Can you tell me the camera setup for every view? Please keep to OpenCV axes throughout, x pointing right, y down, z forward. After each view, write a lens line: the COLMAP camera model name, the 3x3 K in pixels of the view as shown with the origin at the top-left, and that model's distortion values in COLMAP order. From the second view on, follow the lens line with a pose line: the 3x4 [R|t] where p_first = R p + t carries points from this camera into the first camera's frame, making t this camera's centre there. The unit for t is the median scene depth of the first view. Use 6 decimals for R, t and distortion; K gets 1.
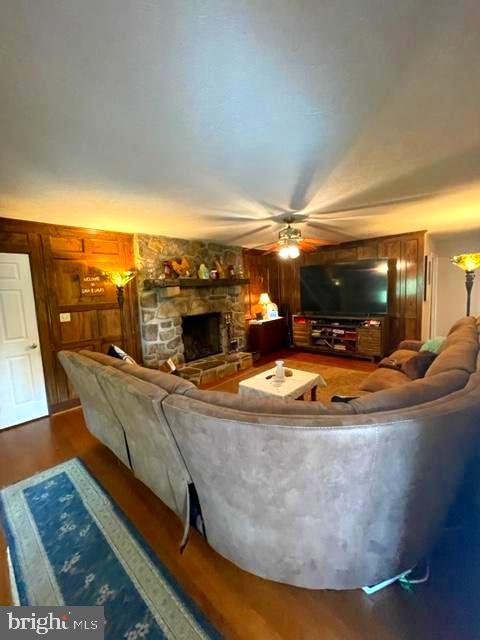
lens RADIAL K [[258.2, 0, 240.8], [0, 258.2, 317.1], [0, 0, 1]] dist [0.000050, 0.000017]
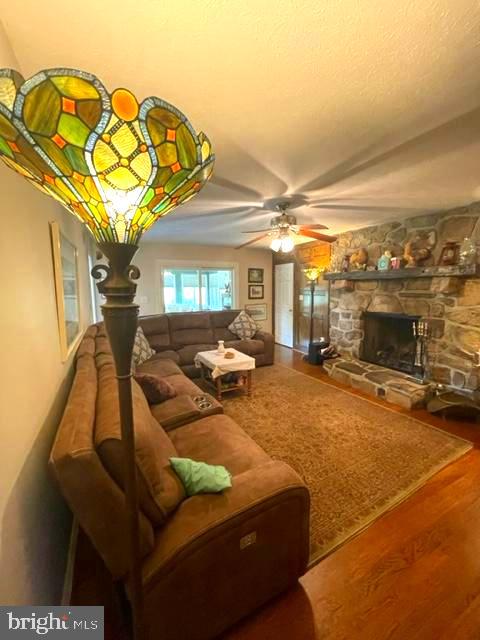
lens RADIAL K [[258.2, 0, 241.8], [0, 258.2, 318.6], [0, 0, 1]] dist [0.000050, 0.000017]
pose [[-0.327872, 0.166442, -0.929945, 0.810509], [-0.075205, 0.976635, 0.201314, -0.134293], [0.941724, 0.135942, -0.307694, 0.891861]]
